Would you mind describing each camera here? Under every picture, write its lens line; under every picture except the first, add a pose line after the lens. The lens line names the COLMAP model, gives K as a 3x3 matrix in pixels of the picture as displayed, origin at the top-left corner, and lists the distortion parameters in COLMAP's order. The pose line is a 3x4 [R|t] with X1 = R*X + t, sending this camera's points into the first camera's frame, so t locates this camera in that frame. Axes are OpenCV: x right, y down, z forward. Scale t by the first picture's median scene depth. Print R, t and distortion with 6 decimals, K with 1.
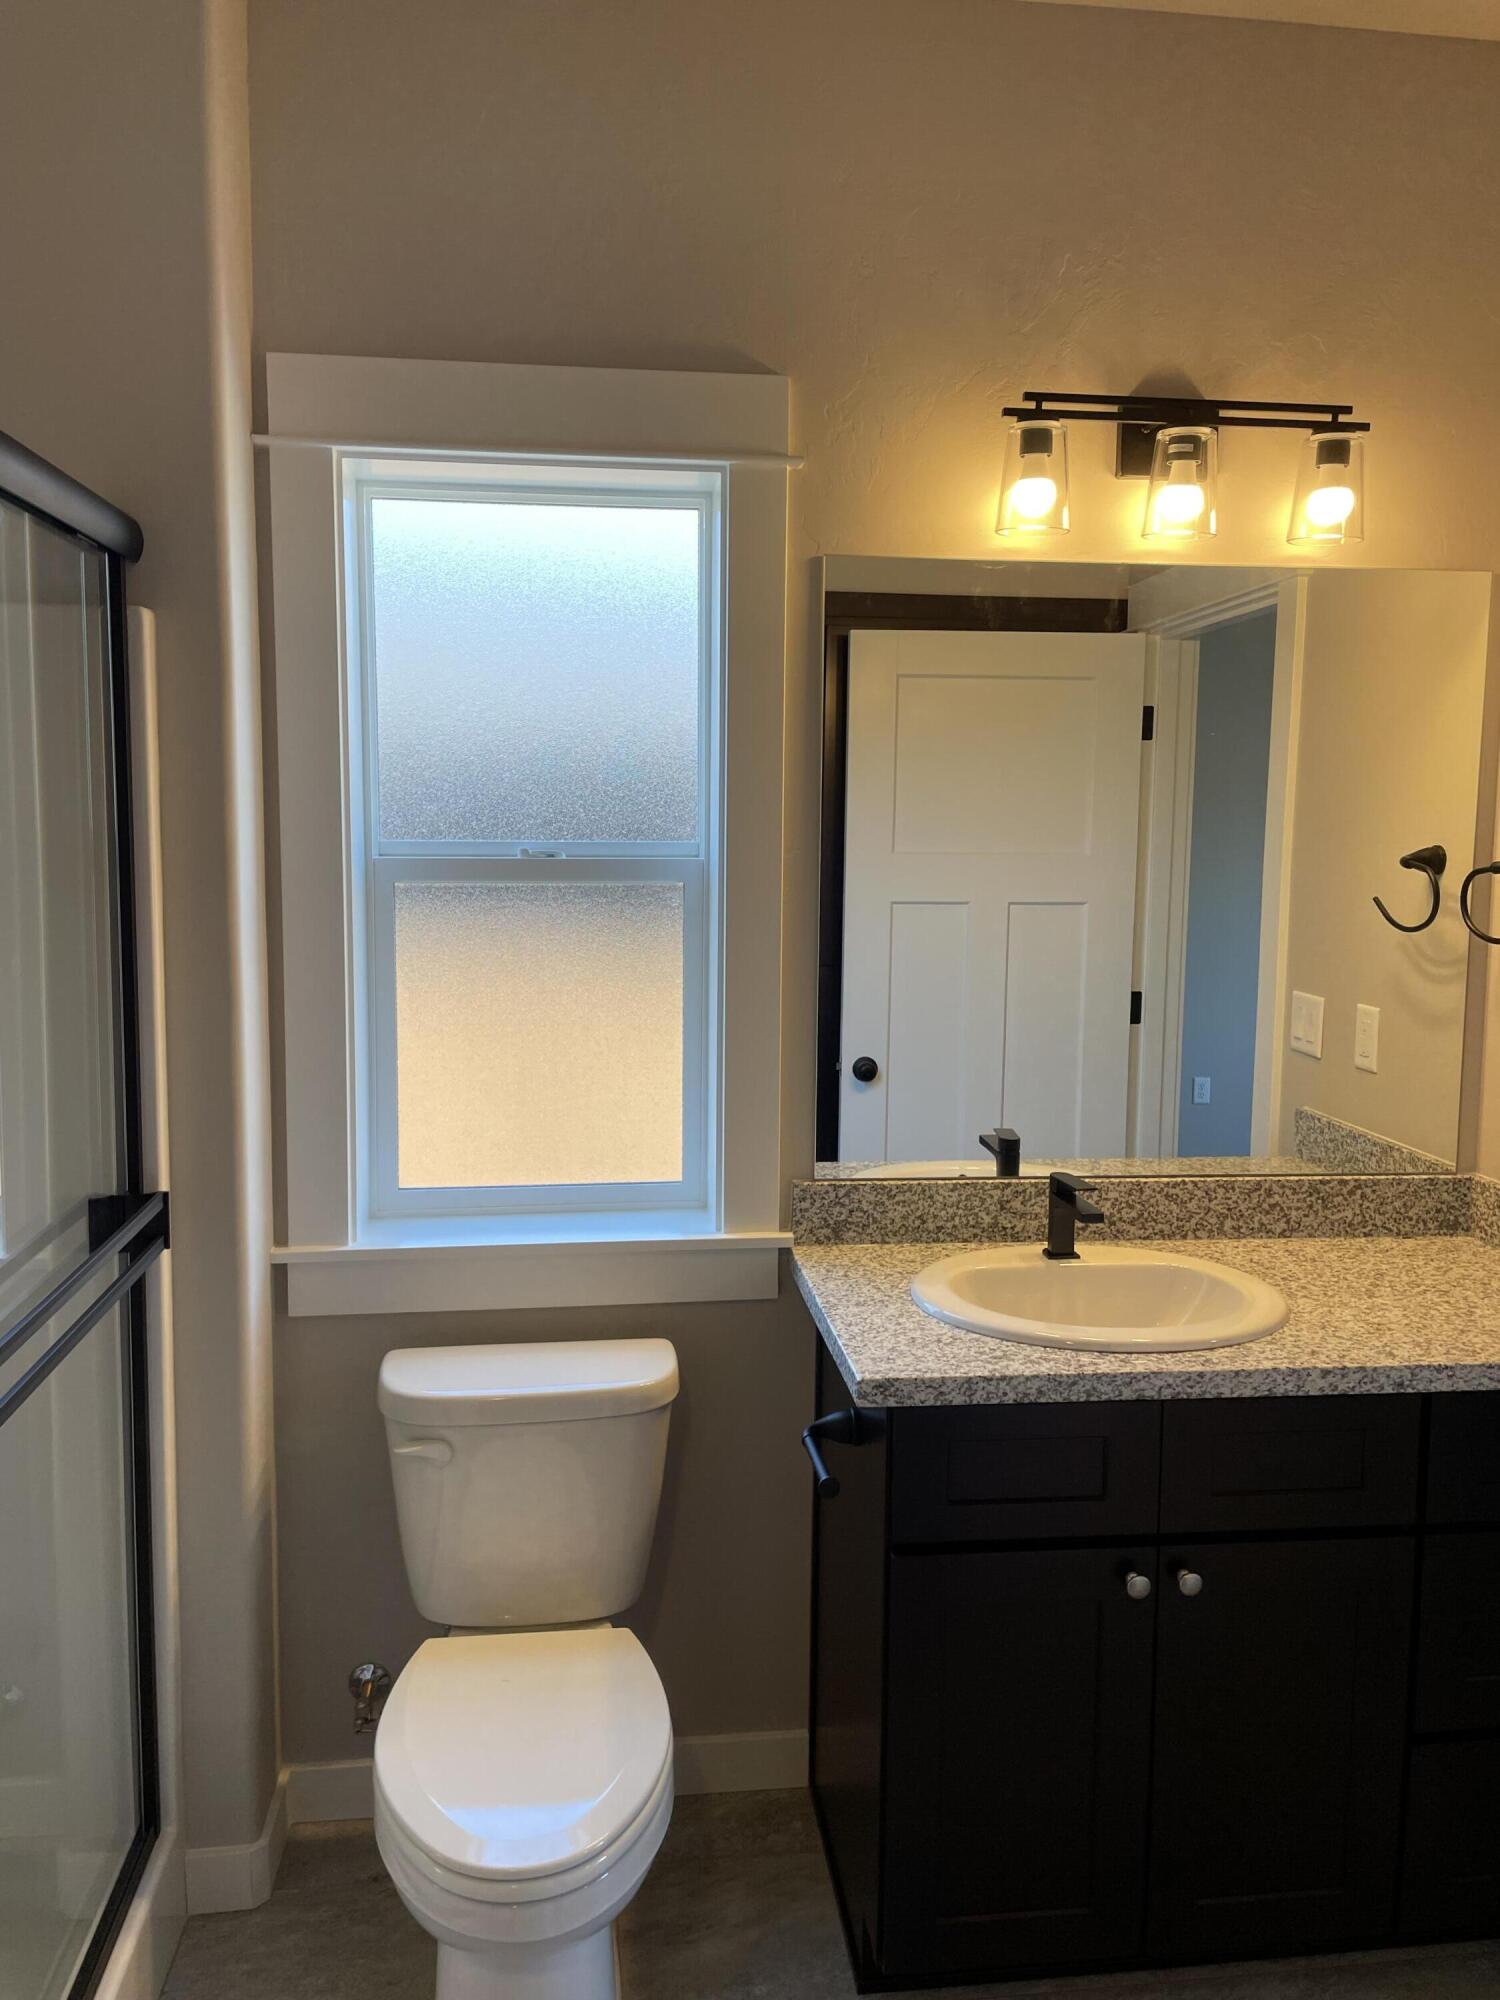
lens RADIAL K [[1522.8, 0, 734.7], [0, 1522.8, 995.4], [0, 0, 1]] dist [0.027769, -0.008647]
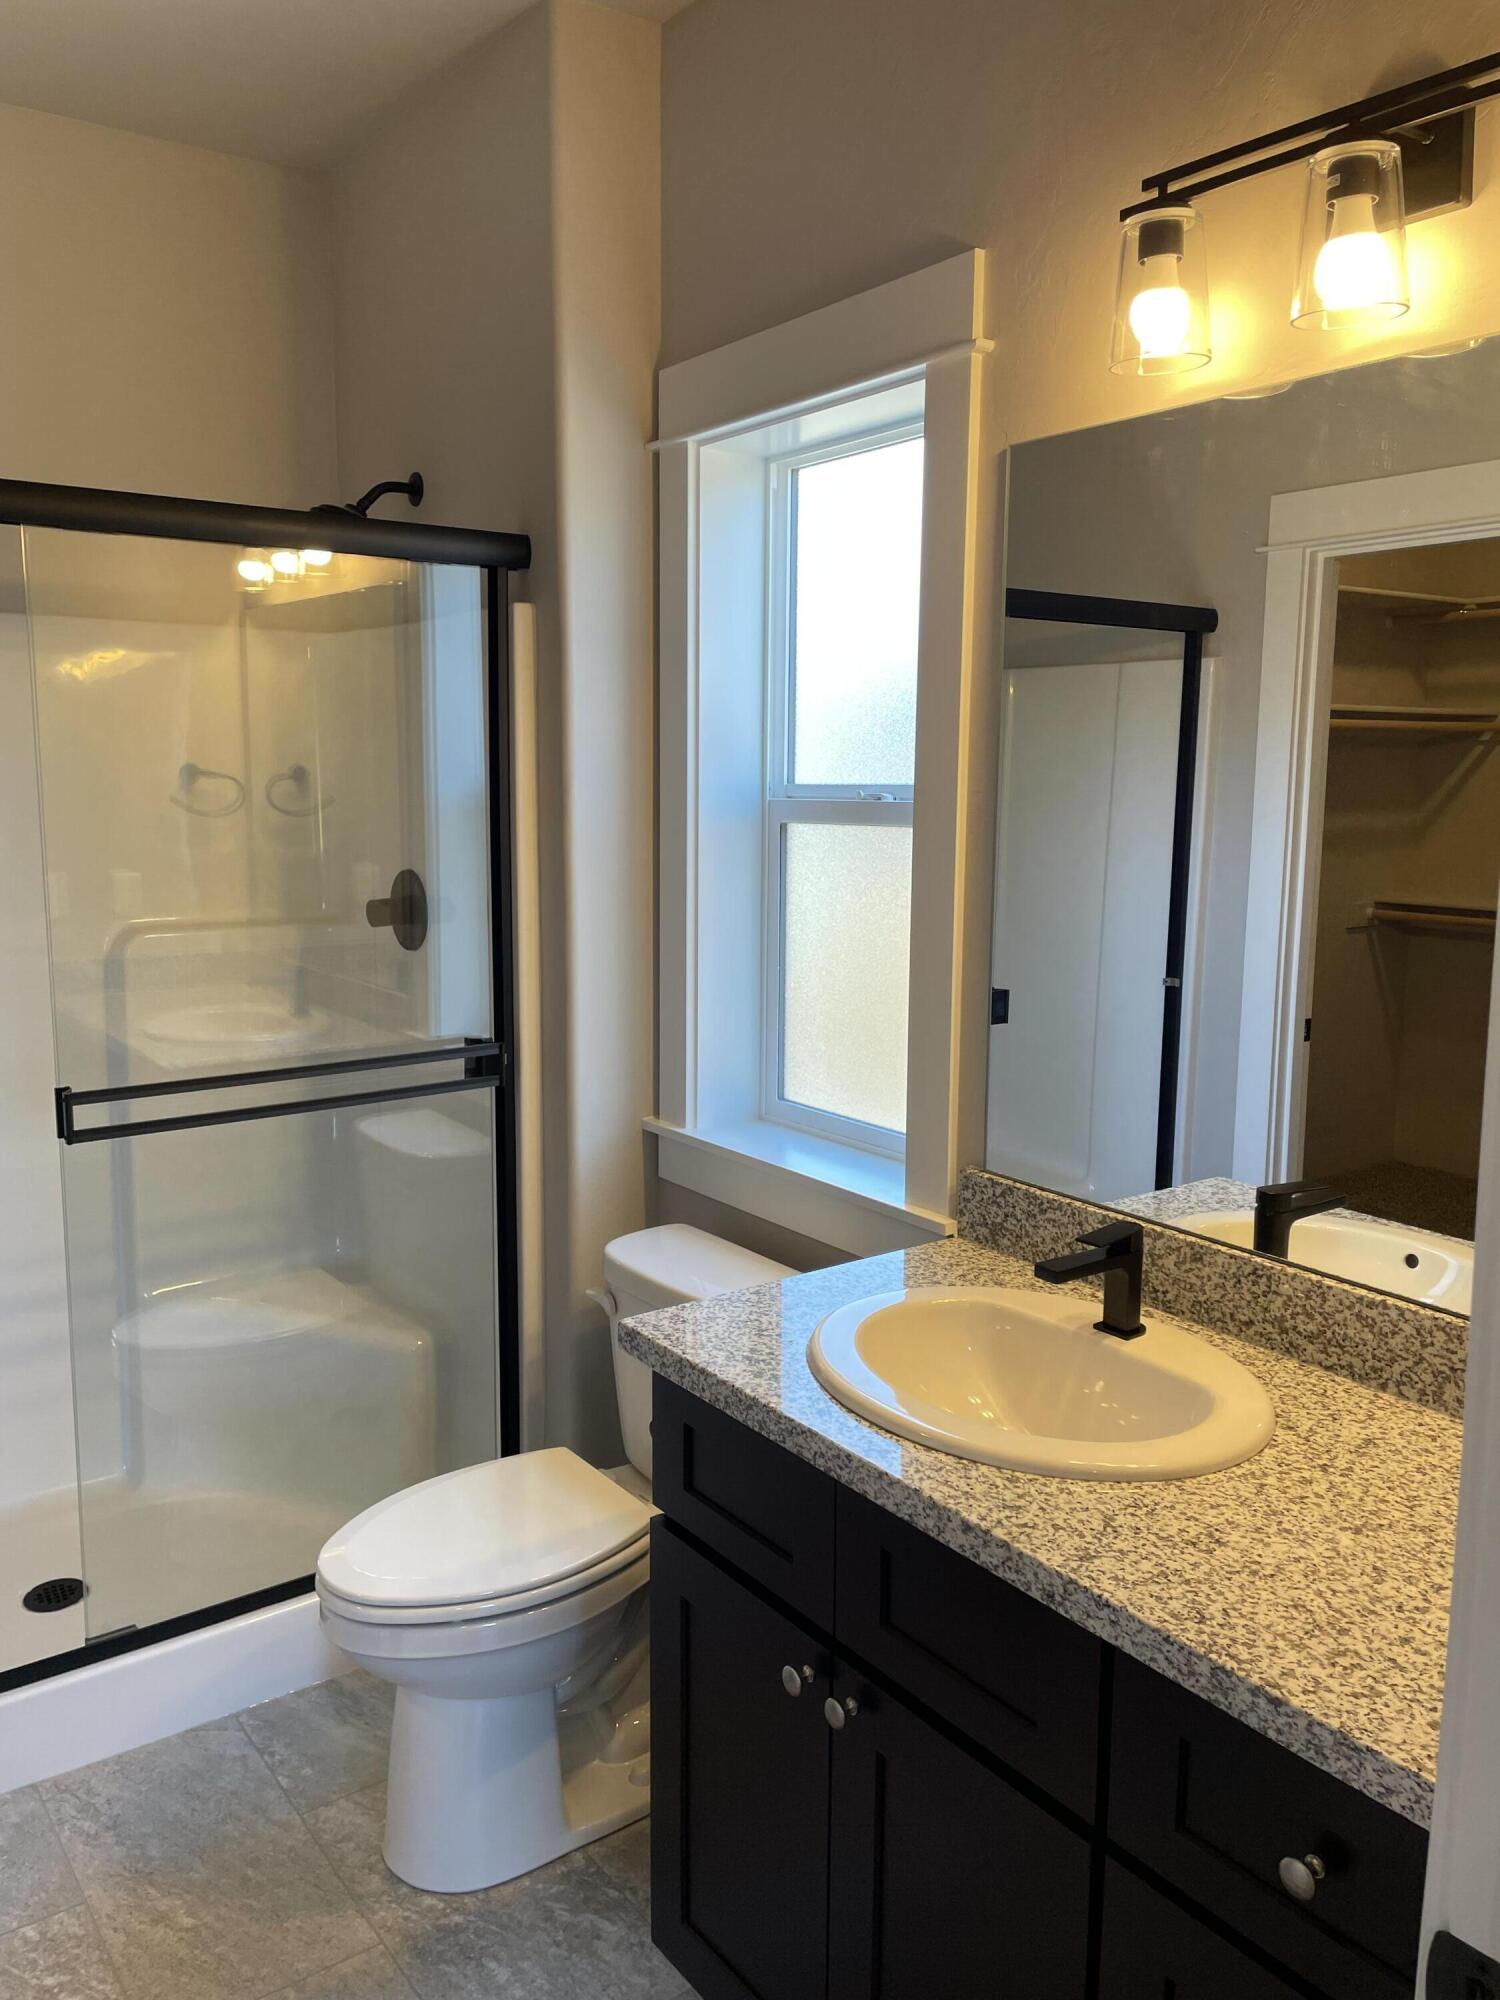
lens RADIAL K [[1522.8, 0, 734.7], [0, 1522.8, 995.4], [0, 0, 1]] dist [0.027769, -0.008647]
pose [[0.491709, 0.120544, -0.862375, 0.779456], [-0.105784, 0.991306, 0.078251, -0.034370], [0.864310, 0.052749, 0.500185, 0.463725]]
